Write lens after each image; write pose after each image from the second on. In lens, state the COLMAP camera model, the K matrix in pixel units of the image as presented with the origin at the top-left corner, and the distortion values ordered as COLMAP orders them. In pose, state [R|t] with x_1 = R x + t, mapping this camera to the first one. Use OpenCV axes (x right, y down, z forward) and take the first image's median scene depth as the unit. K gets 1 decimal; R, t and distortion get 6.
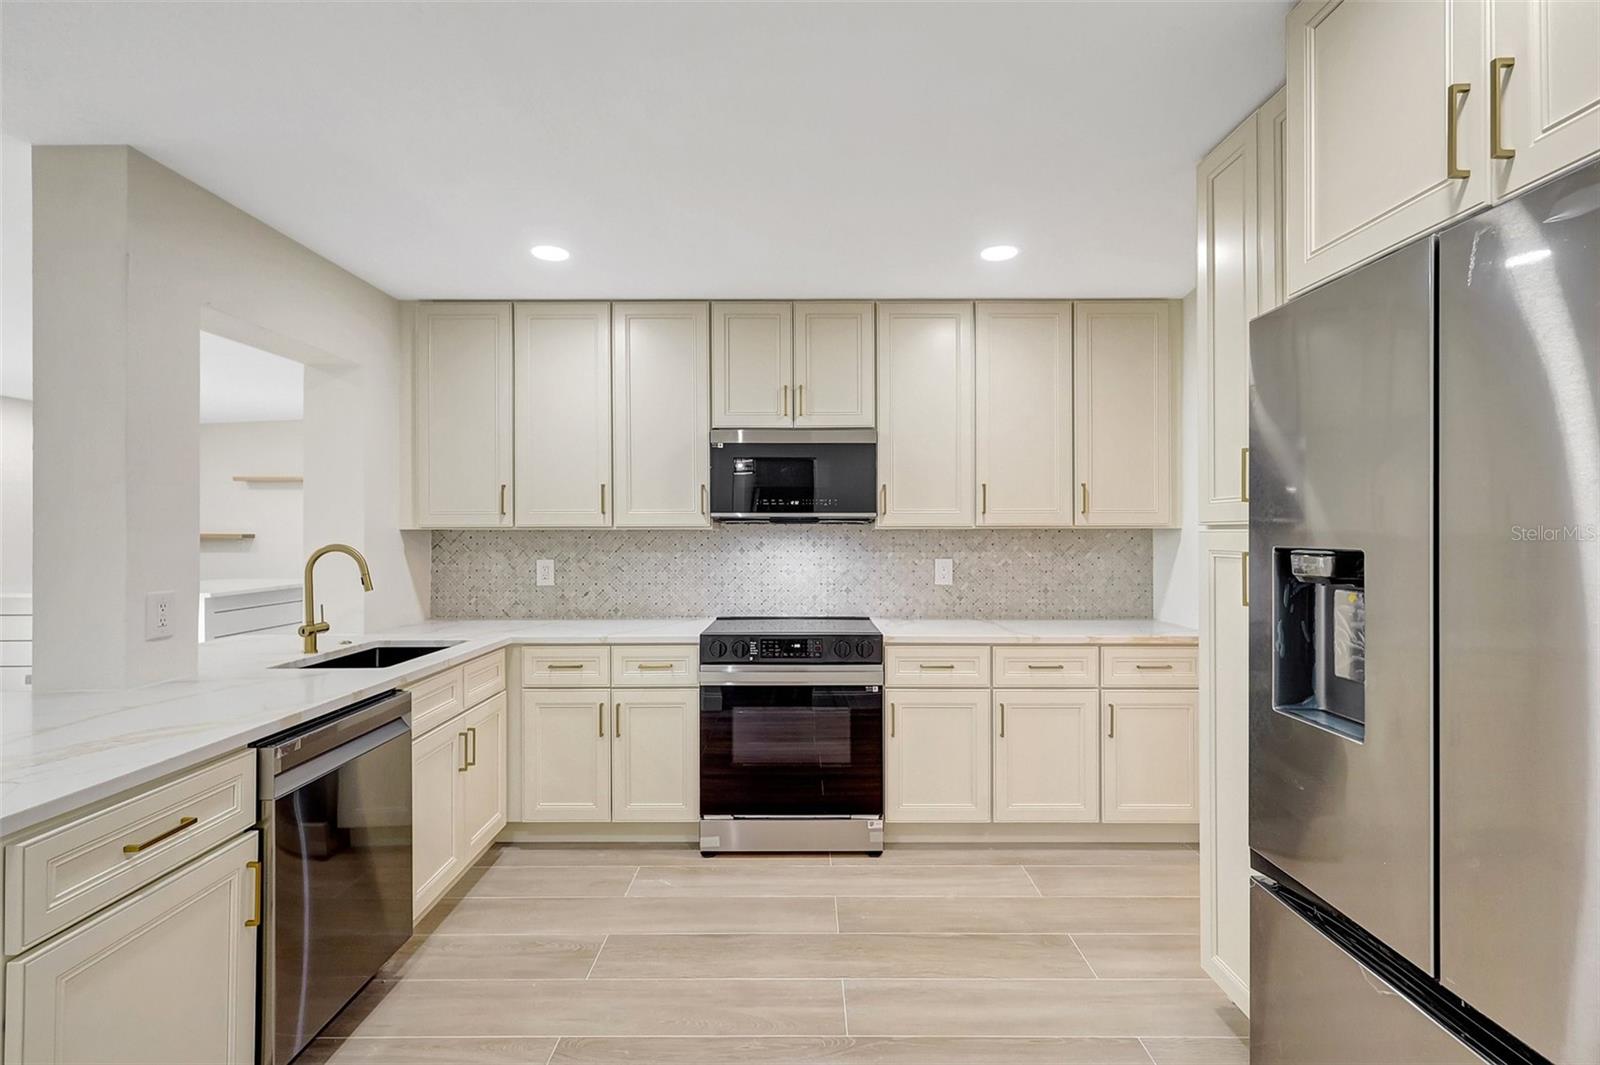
lens RADIAL K [[749.8, 0, 803.9], [0, 749.8, 525.6], [0, 0, 1]] dist [-0.000661, 0.000030]
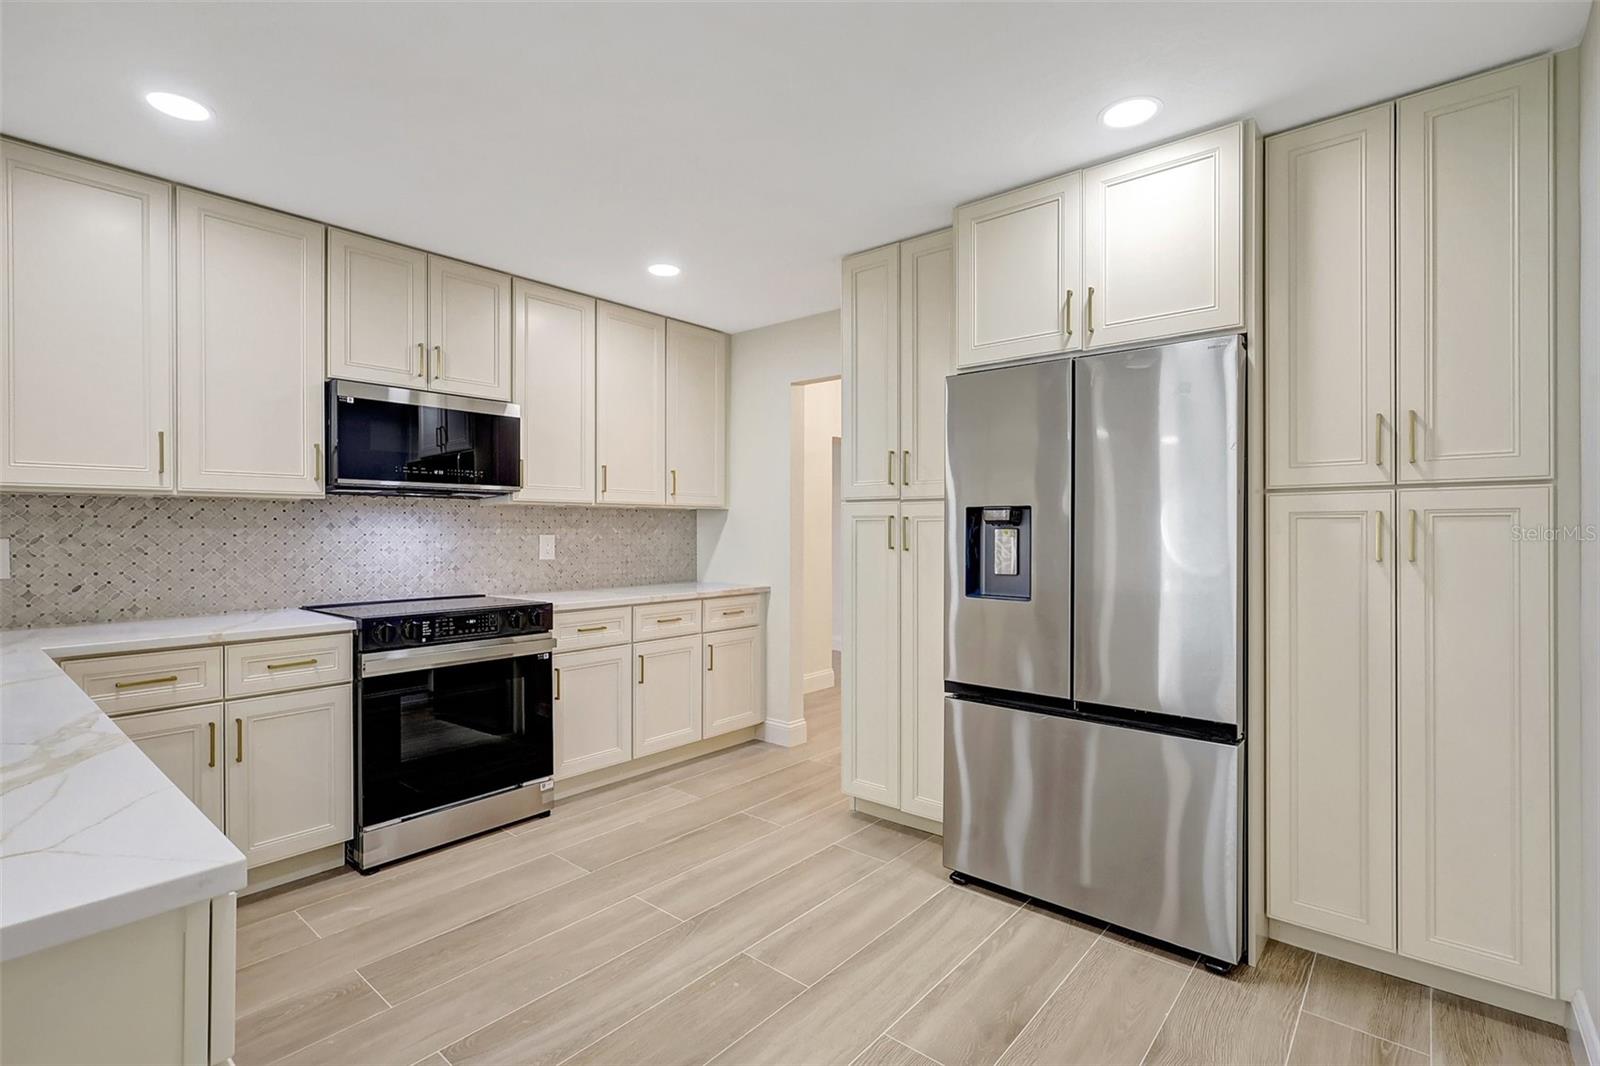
lens RADIAL K [[743.3, 0, 794.2], [0, 743.3, 530.6], [0, 0, 1]] dist [0.000208, 0.000729]
pose [[0.652399, -0.001057, 0.757875, -0.448890], [-0.006457, 0.999955, 0.006953, 0.034254], [-0.757848, -0.009430, 0.652363, 0.068535]]
